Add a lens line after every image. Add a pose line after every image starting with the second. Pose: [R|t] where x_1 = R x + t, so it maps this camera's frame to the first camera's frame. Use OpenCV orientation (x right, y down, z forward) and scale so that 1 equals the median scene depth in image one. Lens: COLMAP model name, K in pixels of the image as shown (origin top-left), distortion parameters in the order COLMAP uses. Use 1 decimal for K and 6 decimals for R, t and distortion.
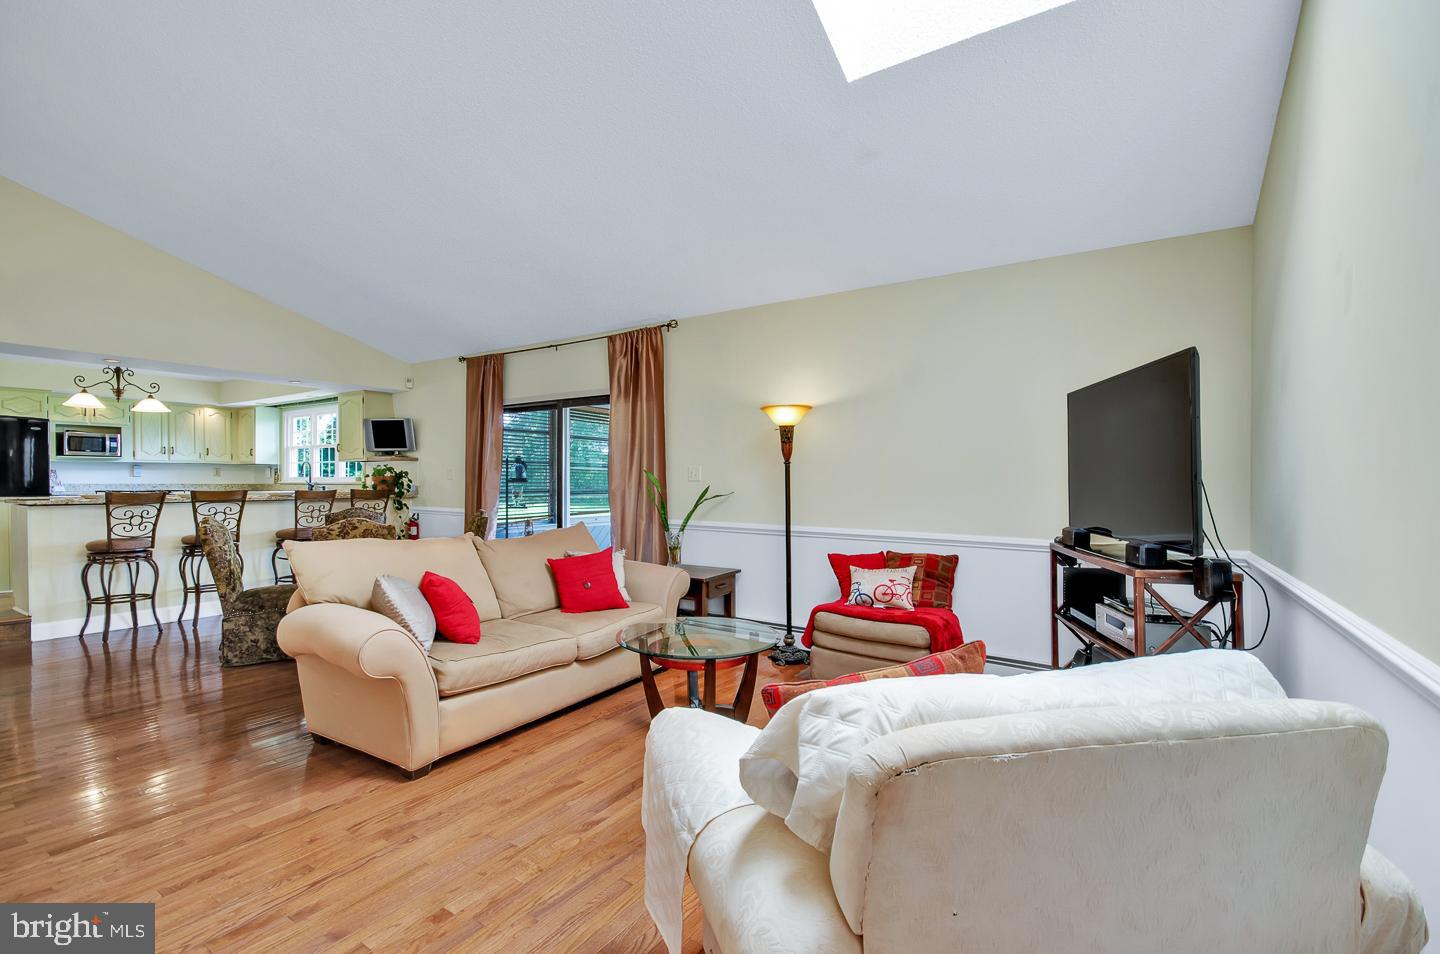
lens RADIAL K [[640.3, 0, 723.7], [0, 640.3, 489.1], [0, 0, 1]] dist [-0.002498, -0.002413]
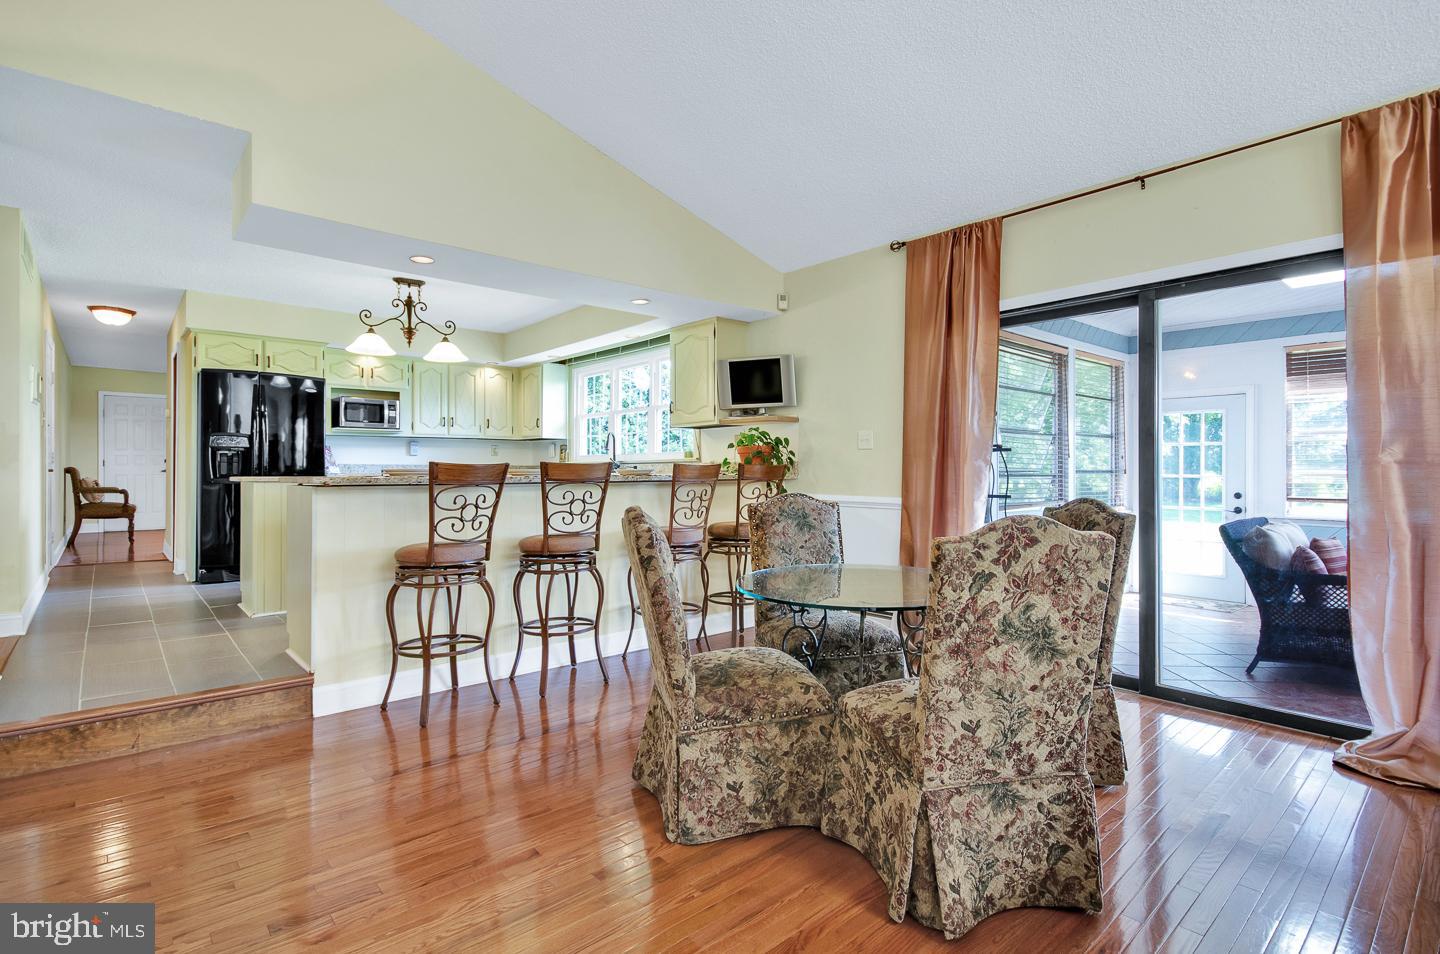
lens RADIAL K [[692.7, 0, 726.7], [0, 692.7, 467.6], [0, 0, 1]] dist [0.020492, 0.000691]
pose [[0.963417, -0.006416, -0.267929, -0.400851], [0.001988, 0.999857, -0.016796, 0.014606], [0.267999, 0.015649, 0.963292, 0.346359]]
